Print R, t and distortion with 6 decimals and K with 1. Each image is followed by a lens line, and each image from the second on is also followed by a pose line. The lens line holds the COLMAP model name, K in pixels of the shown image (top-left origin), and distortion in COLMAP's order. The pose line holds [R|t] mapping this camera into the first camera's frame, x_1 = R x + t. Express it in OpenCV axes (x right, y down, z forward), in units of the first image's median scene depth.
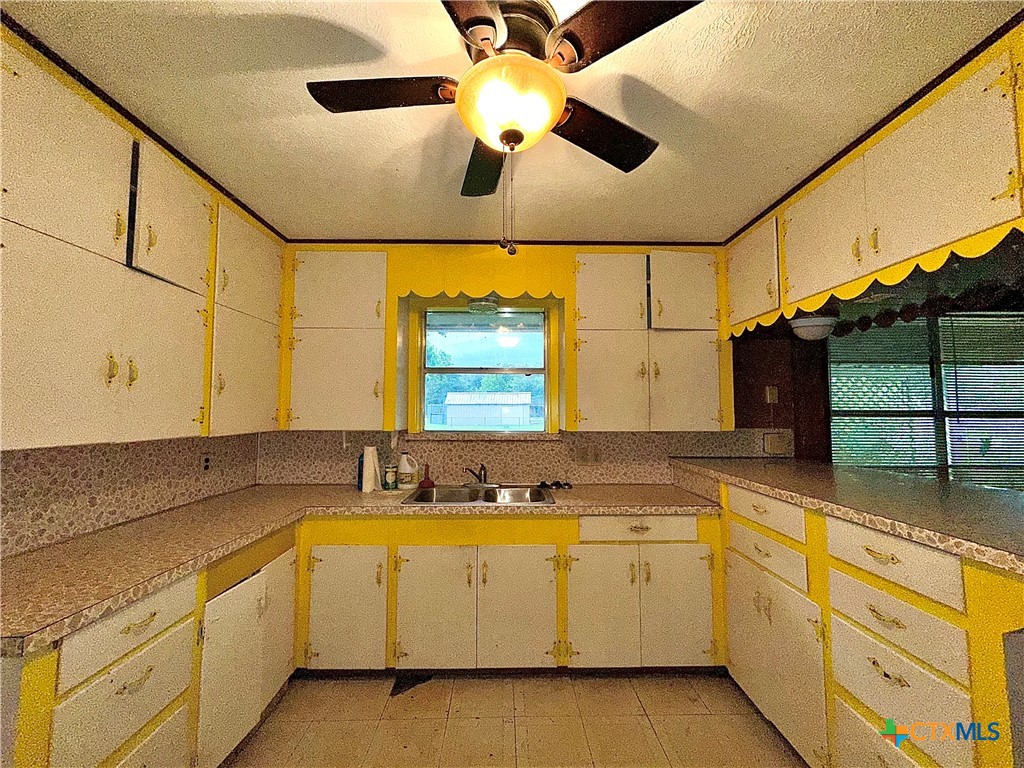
lens RADIAL K [[407.6, 0, 512.0], [0, 407.6, 384.0], [0, 0, 1]] dist [-0.000638, -0.000145]
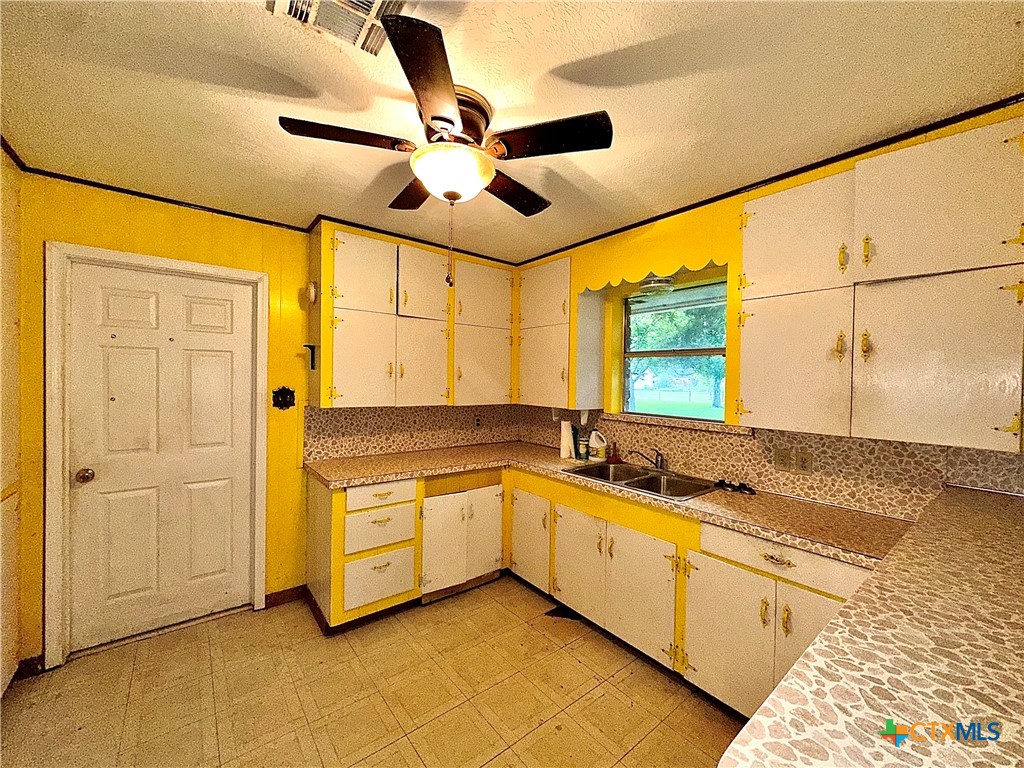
lens RADIAL K [[407.6, 0, 512.0], [0, 407.6, 384.0], [0, 0, 1]] dist [-0.000638, -0.000145]
pose [[0.607691, 0.018667, -0.793954, 0.539131], [0.035017, 0.998122, 0.050269, -0.025577], [0.793401, -0.058349, 0.605896, 0.147208]]
